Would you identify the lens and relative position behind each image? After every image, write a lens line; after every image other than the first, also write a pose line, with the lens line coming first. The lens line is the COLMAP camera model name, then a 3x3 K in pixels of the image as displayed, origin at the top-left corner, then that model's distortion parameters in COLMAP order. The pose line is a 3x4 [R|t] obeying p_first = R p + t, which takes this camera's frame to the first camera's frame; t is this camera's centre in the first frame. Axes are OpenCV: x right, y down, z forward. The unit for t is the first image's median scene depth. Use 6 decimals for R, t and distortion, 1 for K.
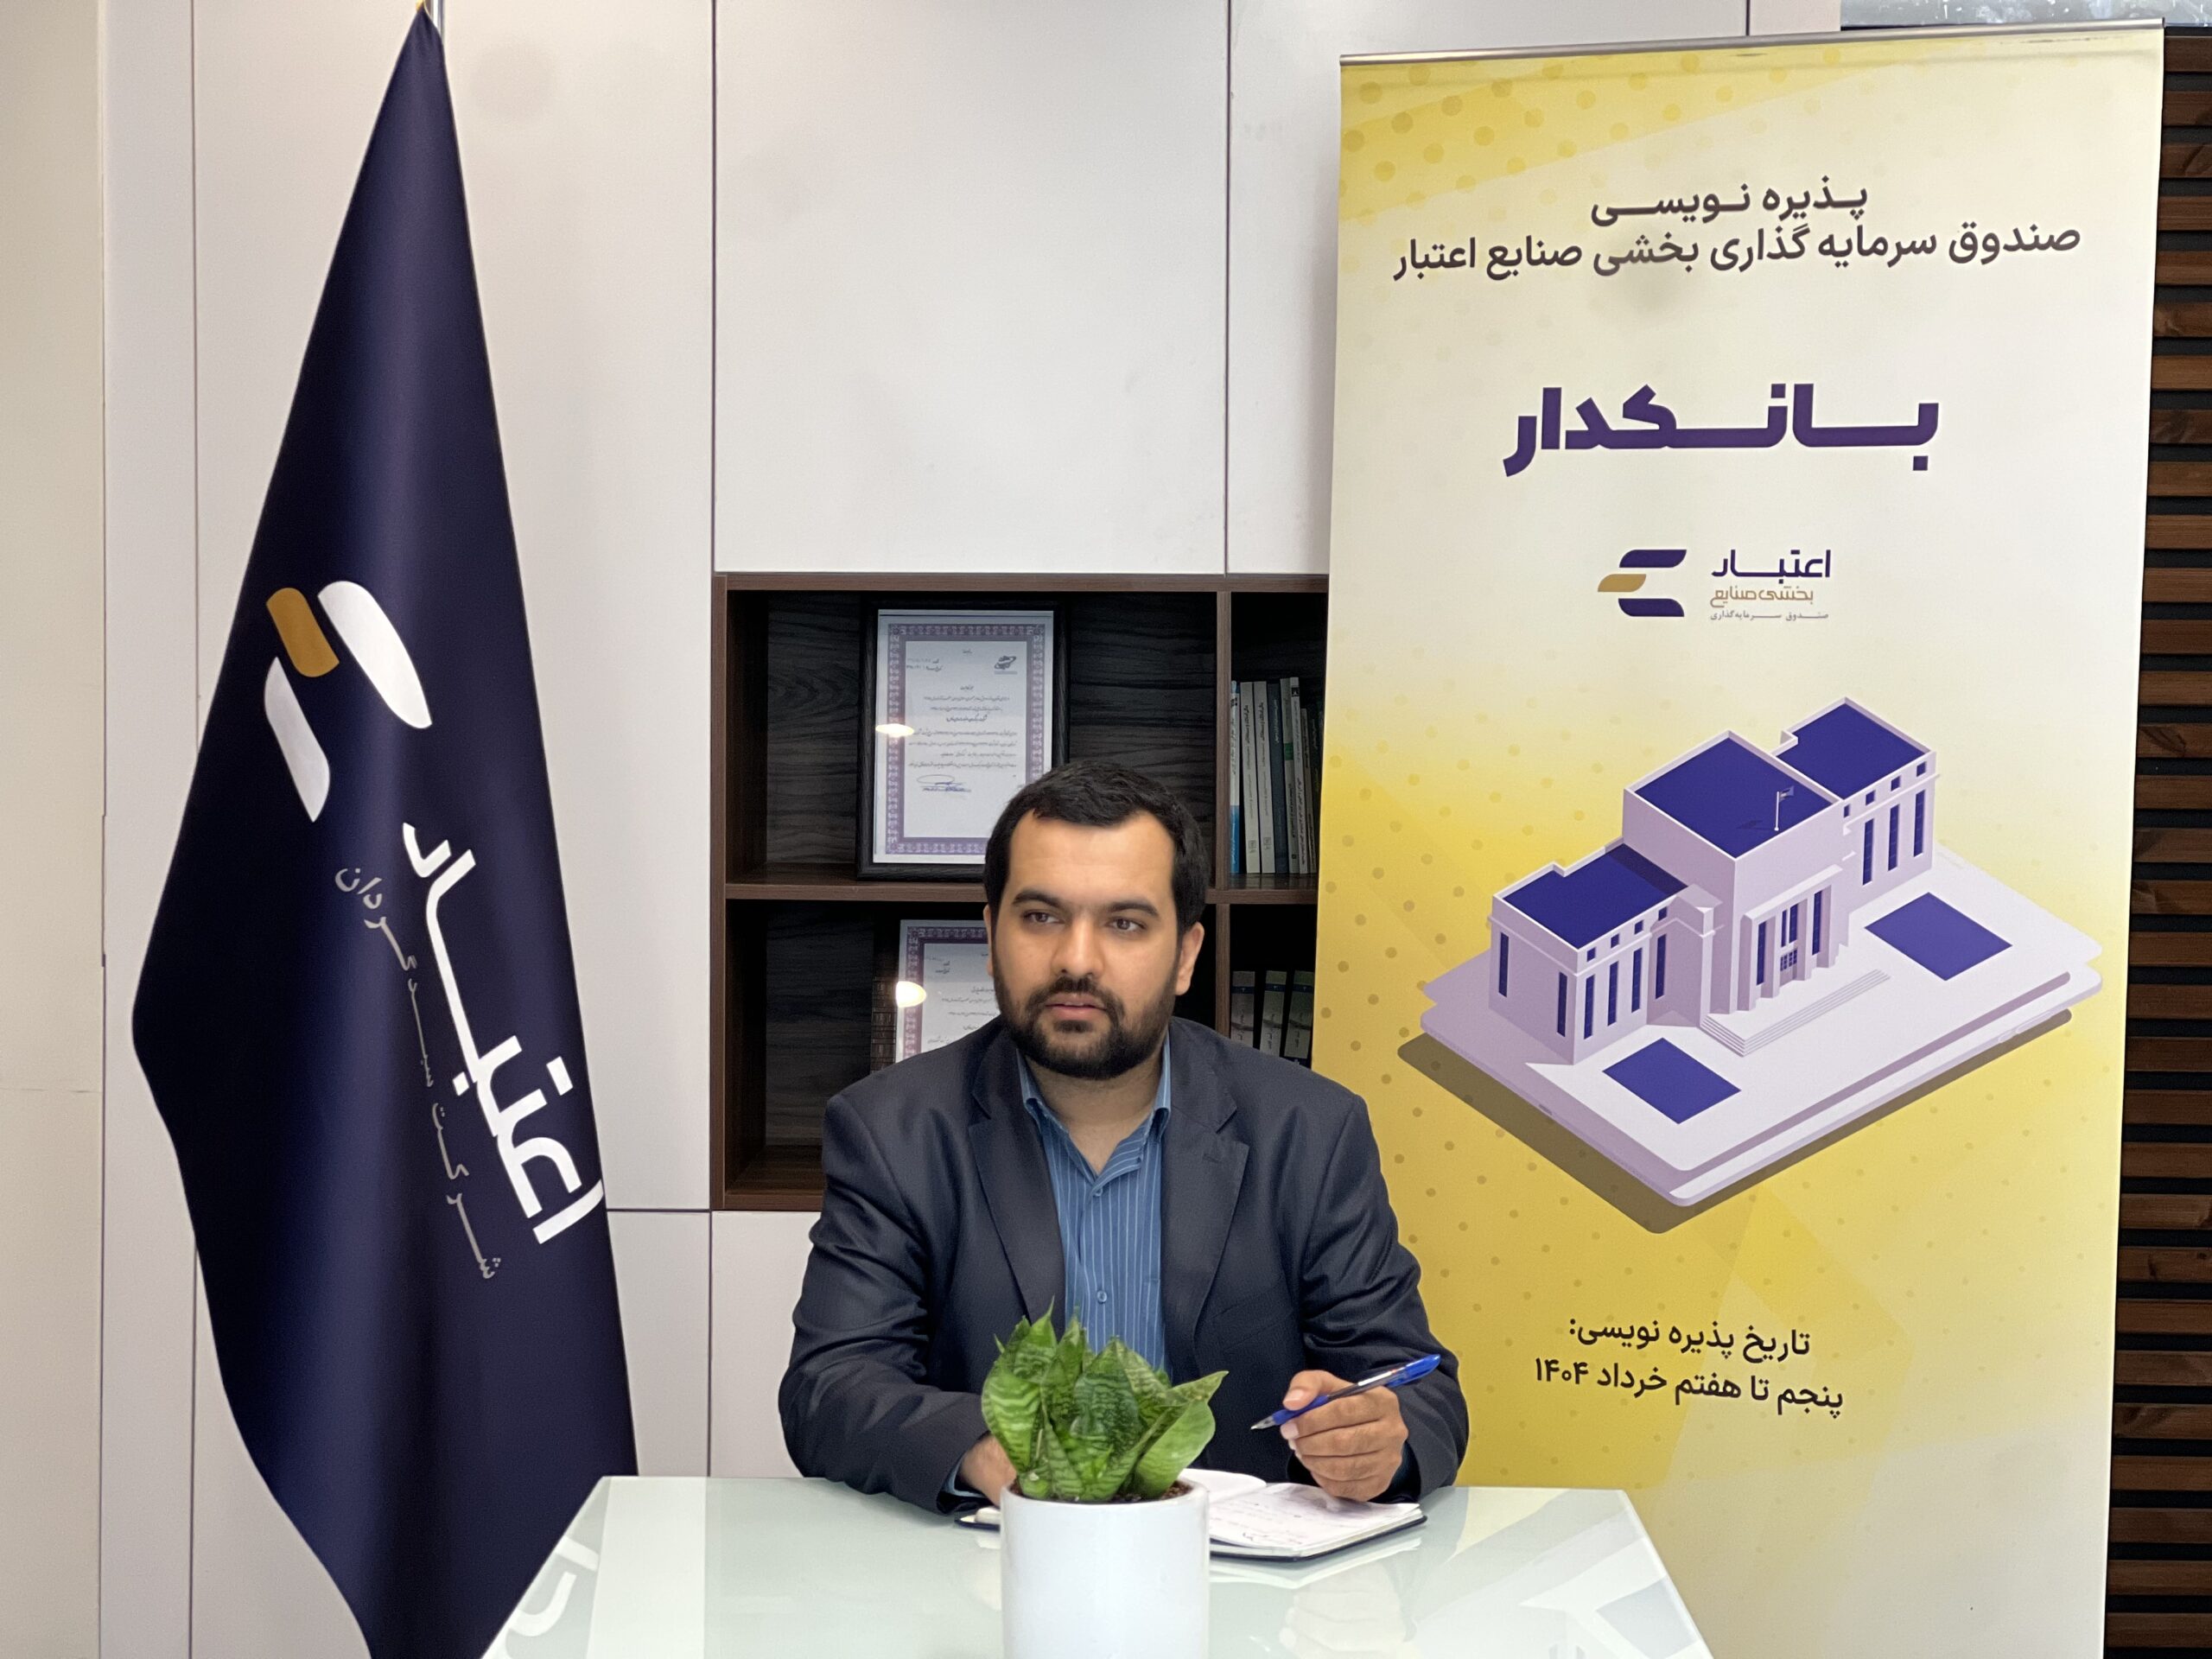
lens RADIAL K [[4920.6, 0, 1104.1], [0, 4920.6, 832.8], [0, 0, 1]] dist [0.211381, 0.000000]
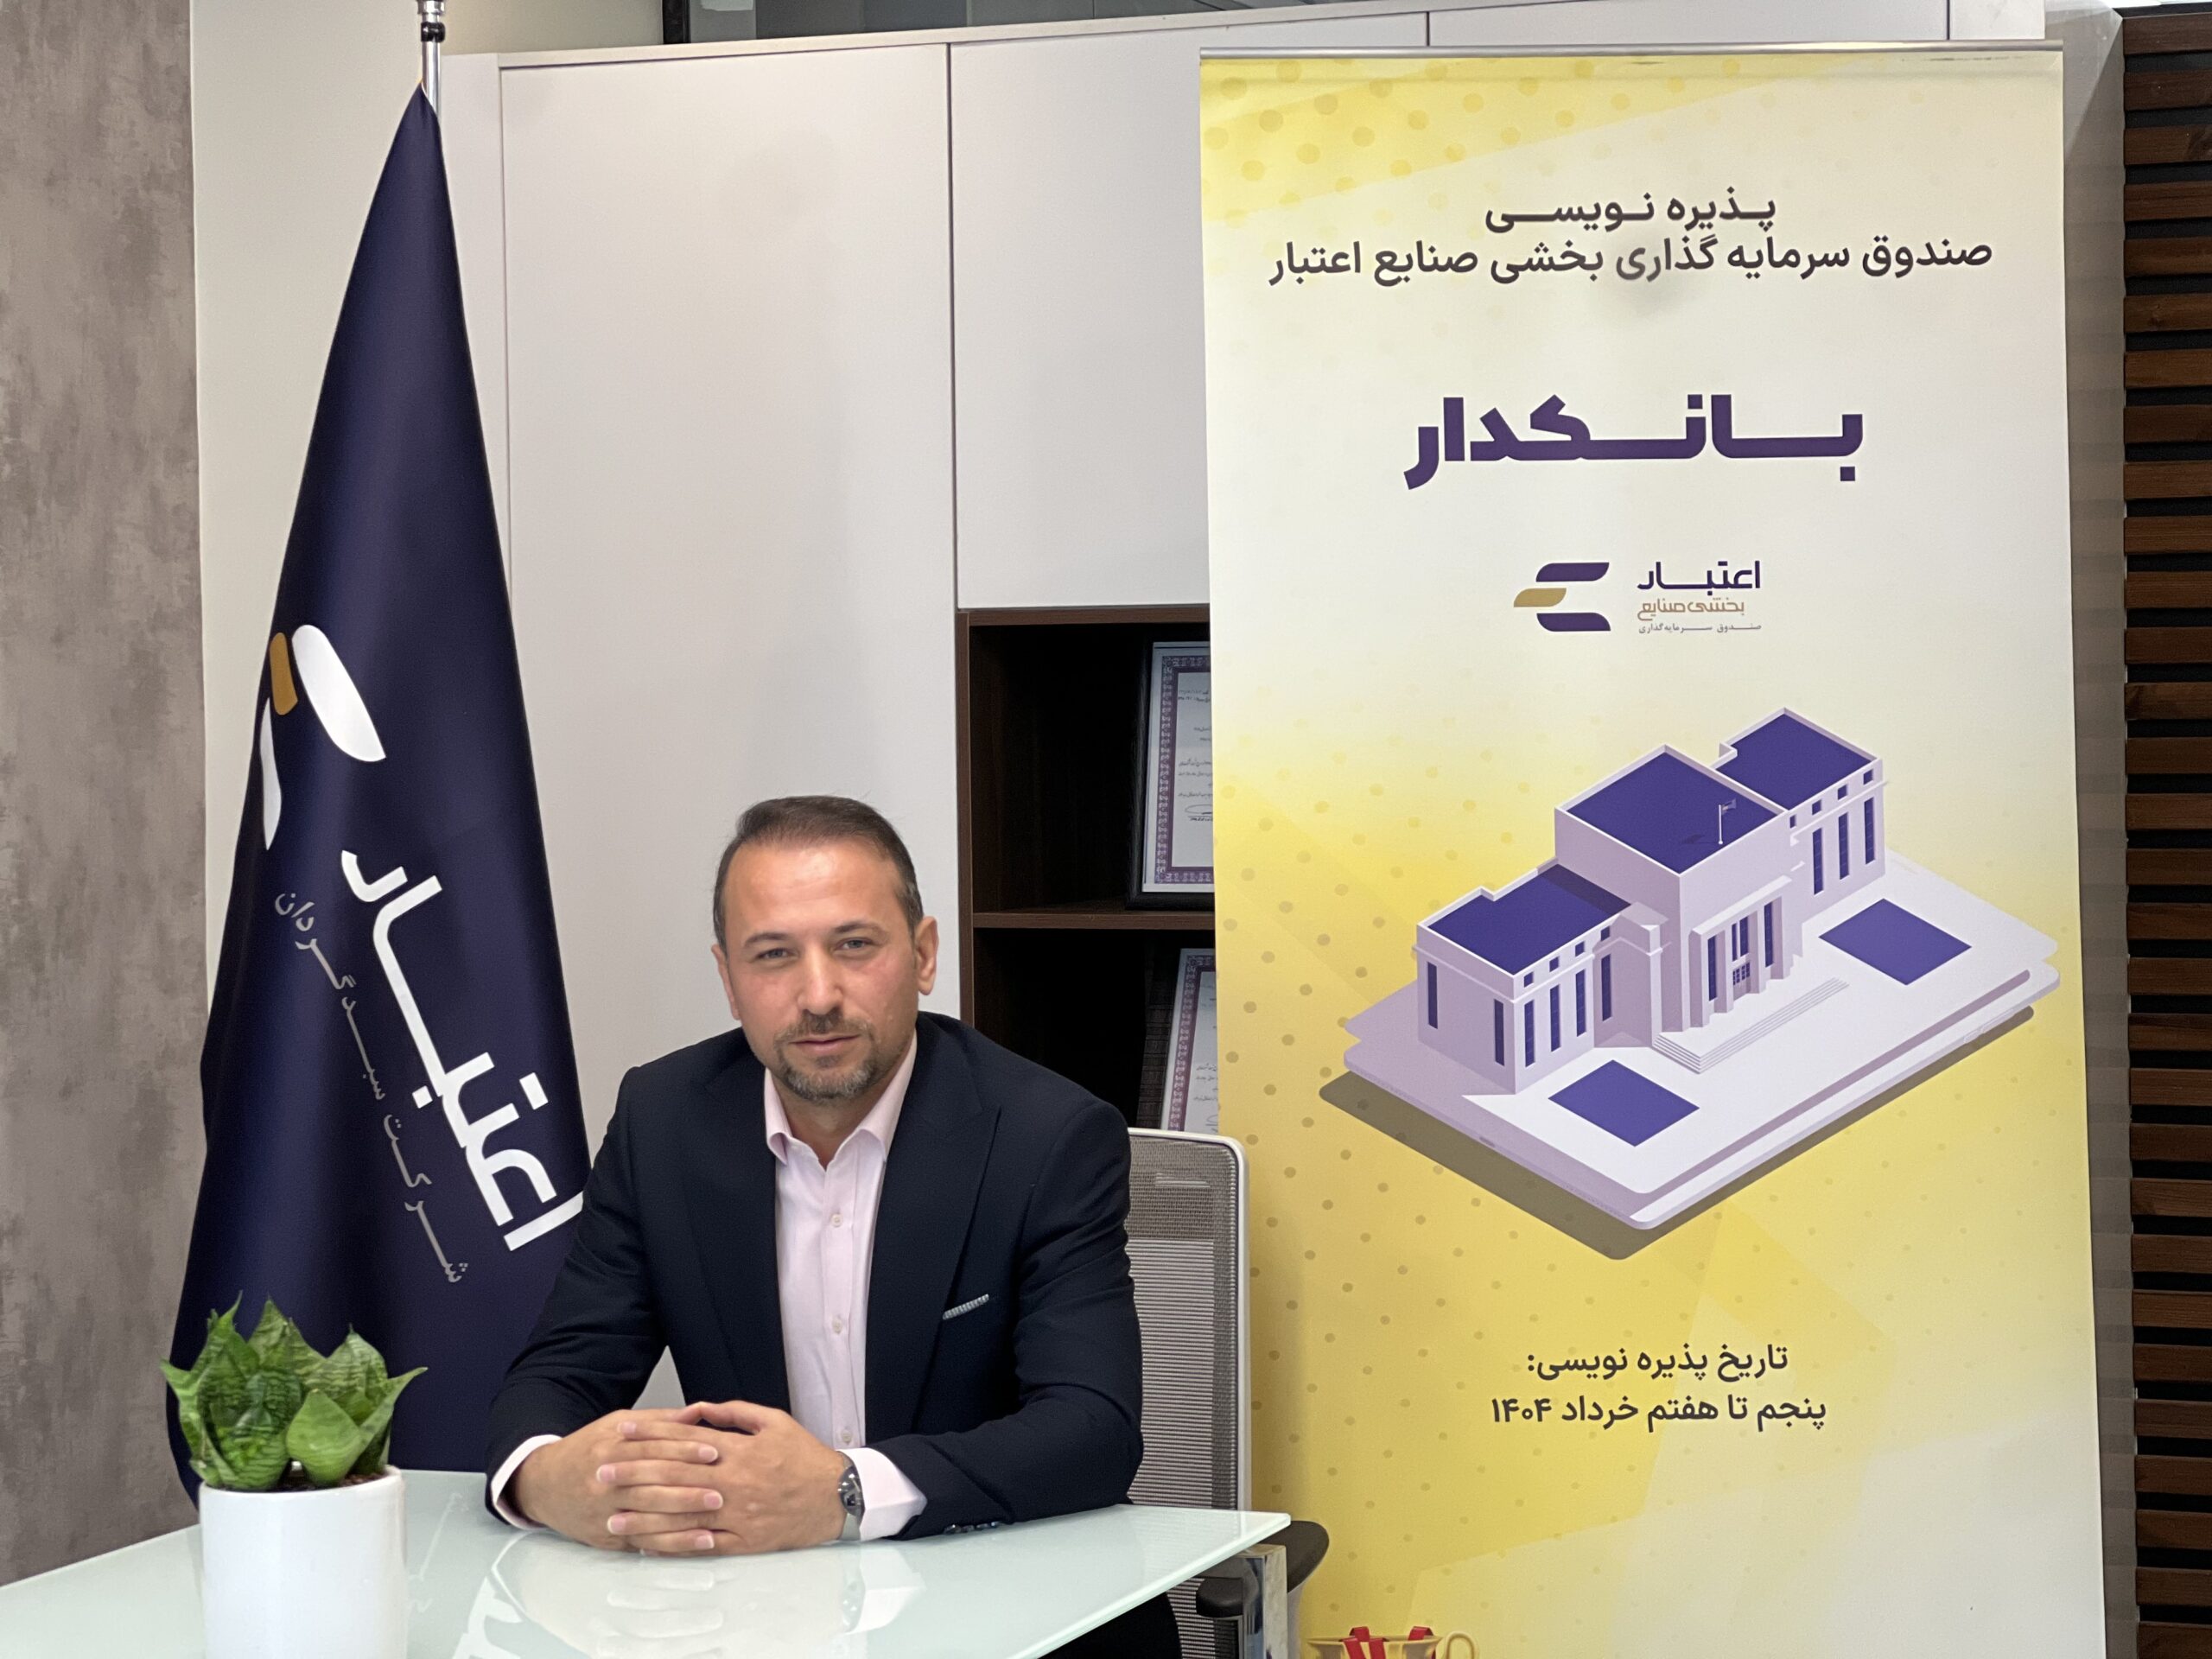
lens RADIAL K [[4920.6, 0, 1105.2], [0, 4920.6, 827.3], [0, 0, 1]] dist [0.211381, 0.000000]
pose [[0.874278, -0.037741, 0.483956, -0.449138], [0.041713, 0.999126, 0.002561, -0.011415], [-0.483630, 0.017949, 0.875089, 0.190050]]
